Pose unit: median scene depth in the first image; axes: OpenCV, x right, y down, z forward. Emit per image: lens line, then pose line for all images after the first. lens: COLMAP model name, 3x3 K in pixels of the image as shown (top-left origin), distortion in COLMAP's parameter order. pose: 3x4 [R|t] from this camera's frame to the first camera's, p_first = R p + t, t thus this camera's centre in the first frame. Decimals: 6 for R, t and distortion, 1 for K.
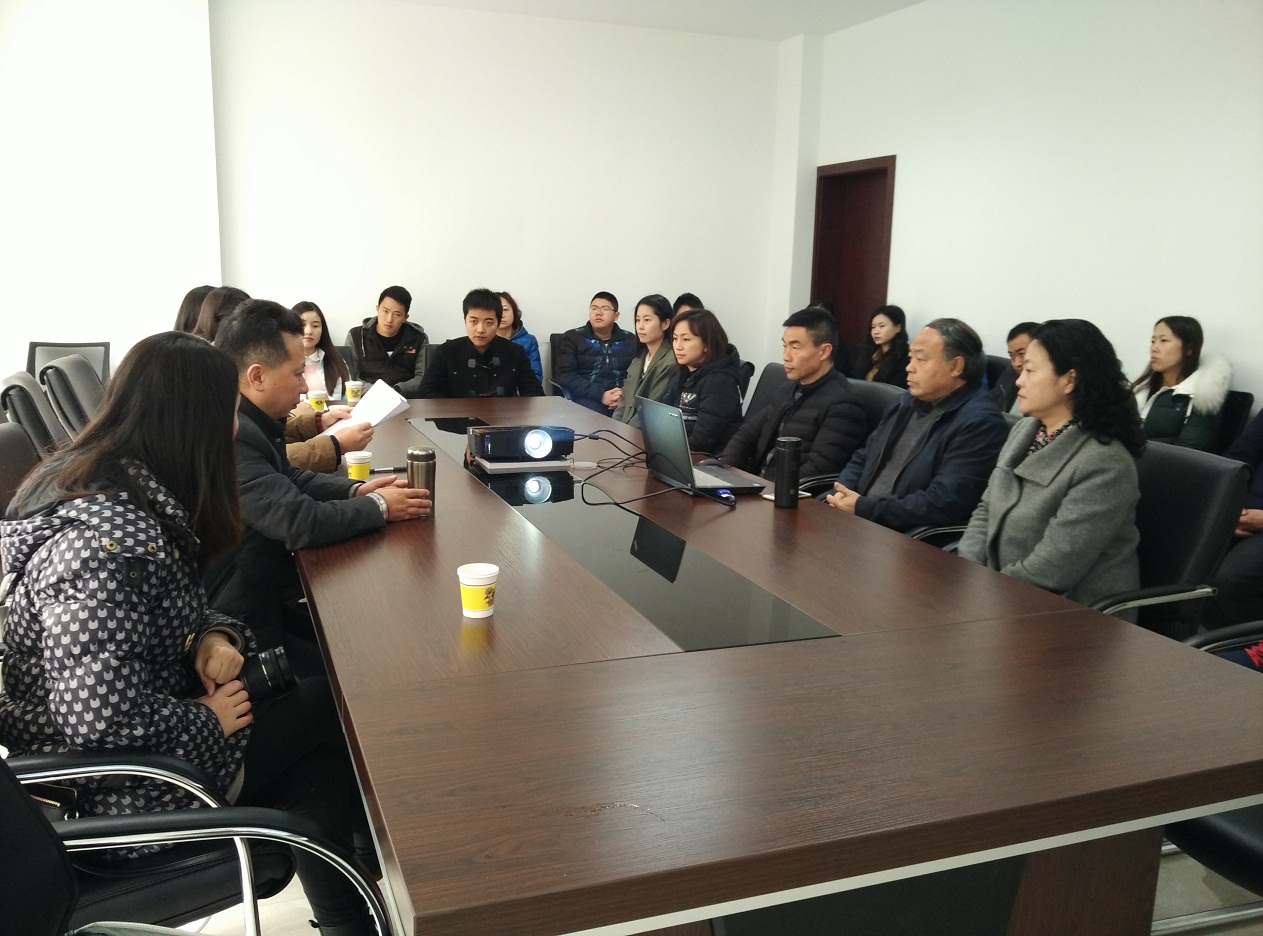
lens RADIAL K [[1071.7, 0, 631.5], [0, 1071.7, 468.0], [0, 0, 1]] dist [-0.006092, -0.004634]
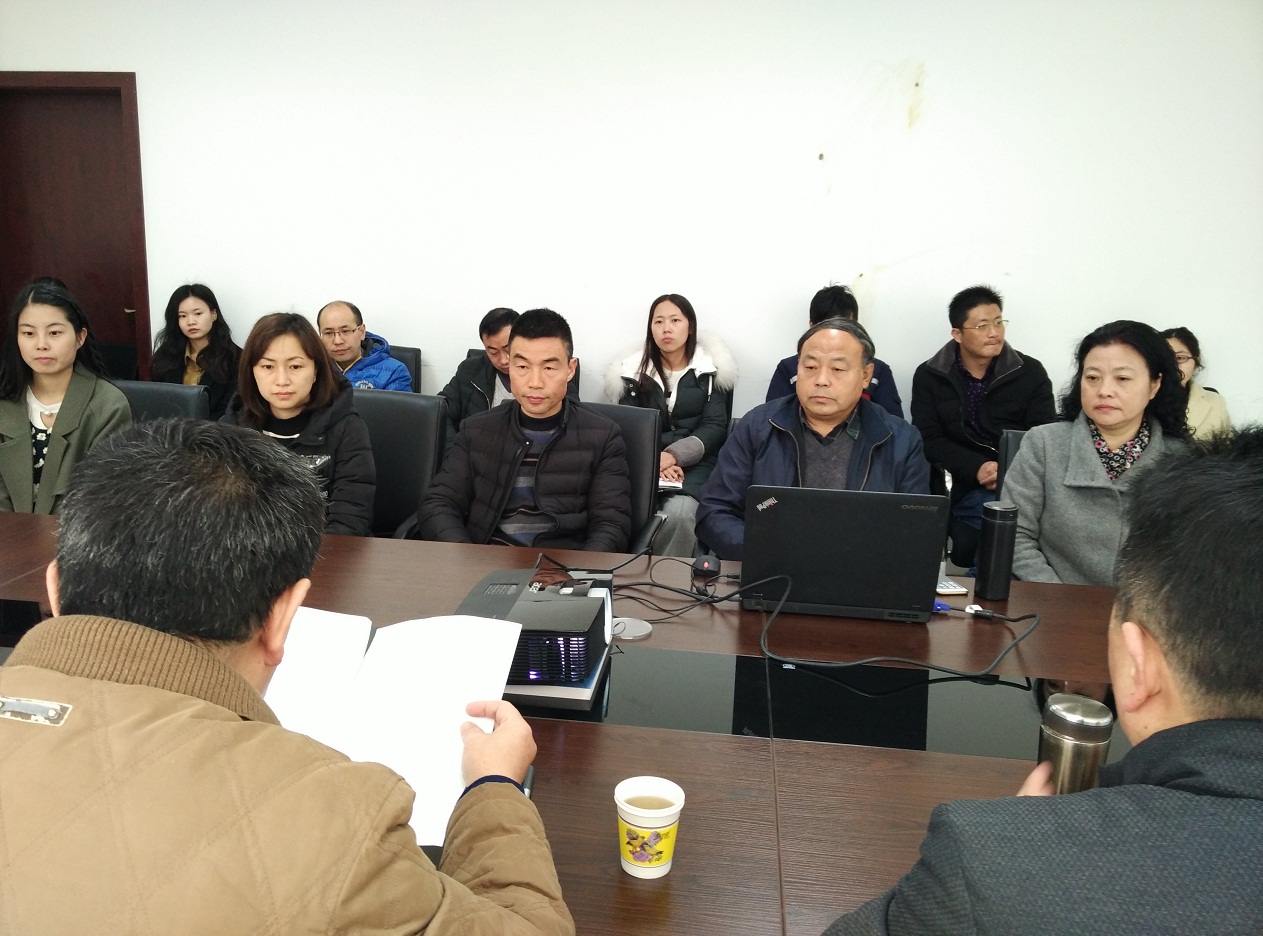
lens RADIAL K [[1071.7, 0, 631.5], [0, 1071.7, 468.0], [0, 0, 1]] dist [-0.006092, -0.004634]
pose [[0.496313, -0.177138, 0.849880, -0.339381], [0.141216, 0.982397, 0.122291, -0.103593], [-0.856582, 0.059322, 0.512590, 0.517431]]
